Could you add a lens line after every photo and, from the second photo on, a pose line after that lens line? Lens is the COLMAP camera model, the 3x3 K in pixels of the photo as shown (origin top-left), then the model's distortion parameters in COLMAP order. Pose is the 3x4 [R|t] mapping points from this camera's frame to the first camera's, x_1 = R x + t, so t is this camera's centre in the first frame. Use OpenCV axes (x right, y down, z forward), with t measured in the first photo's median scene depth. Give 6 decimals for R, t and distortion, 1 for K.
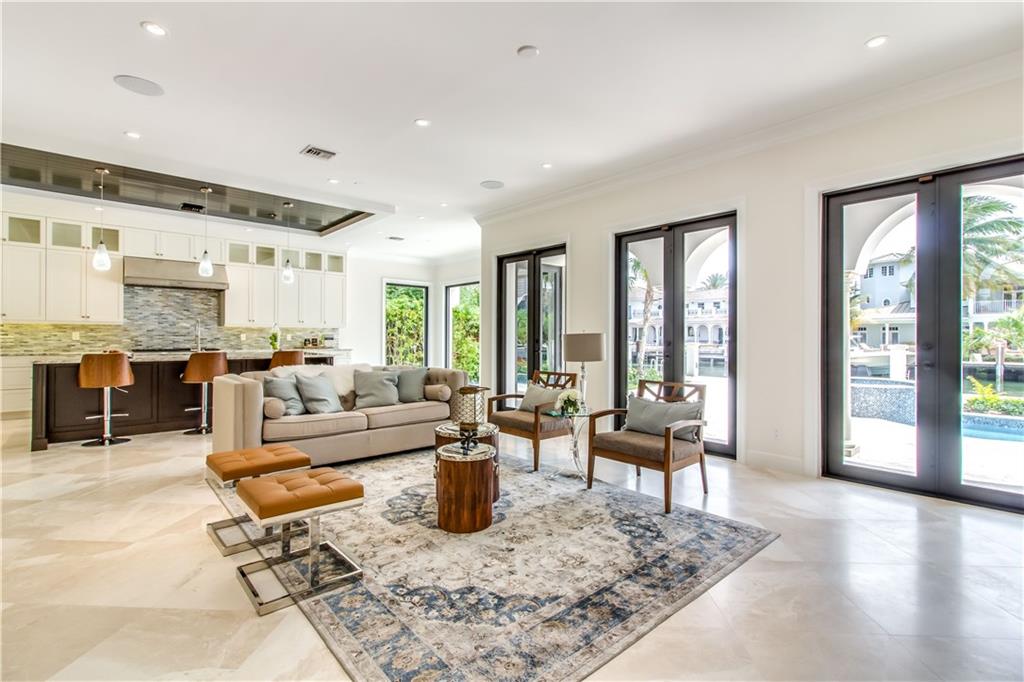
lens RADIAL K [[469.1, 0, 512.0], [0, 469.1, 341.0], [0, 0, 1]] dist [0.000827, 0.000089]
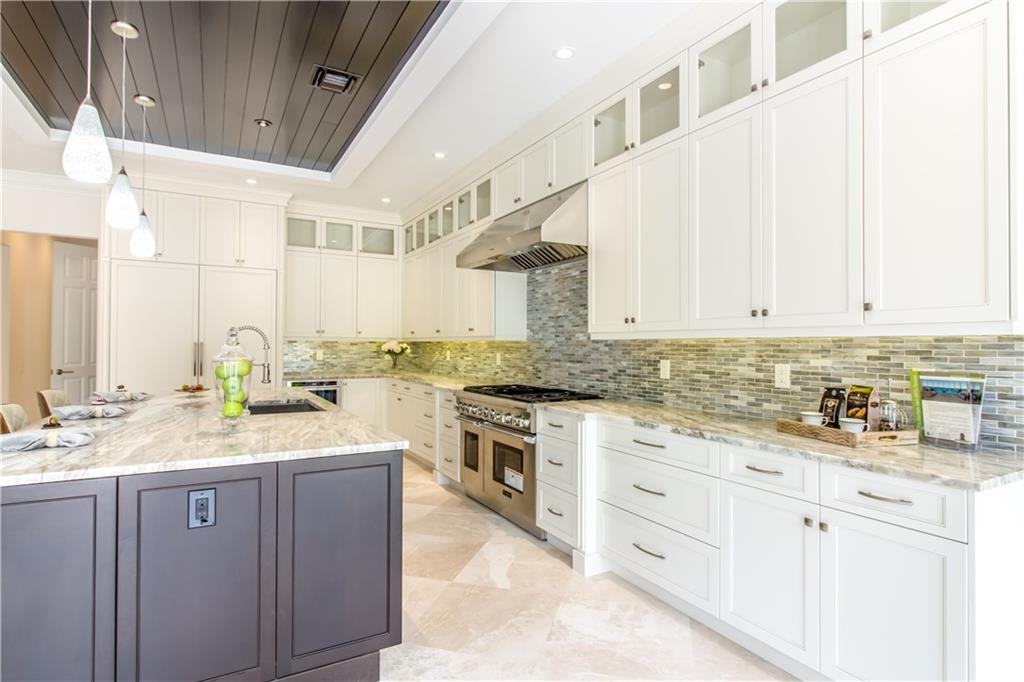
lens RADIAL K [[506.8, 0, 514.7], [0, 506.8, 328.1], [0, 0, 1]] dist [0.001324, 0.000251]
pose [[-0.184275, -0.032671, -0.982332, -0.205606], [-0.004410, 0.999465, -0.032413, -0.027813], [0.982865, -0.001641, -0.184320, 1.036823]]
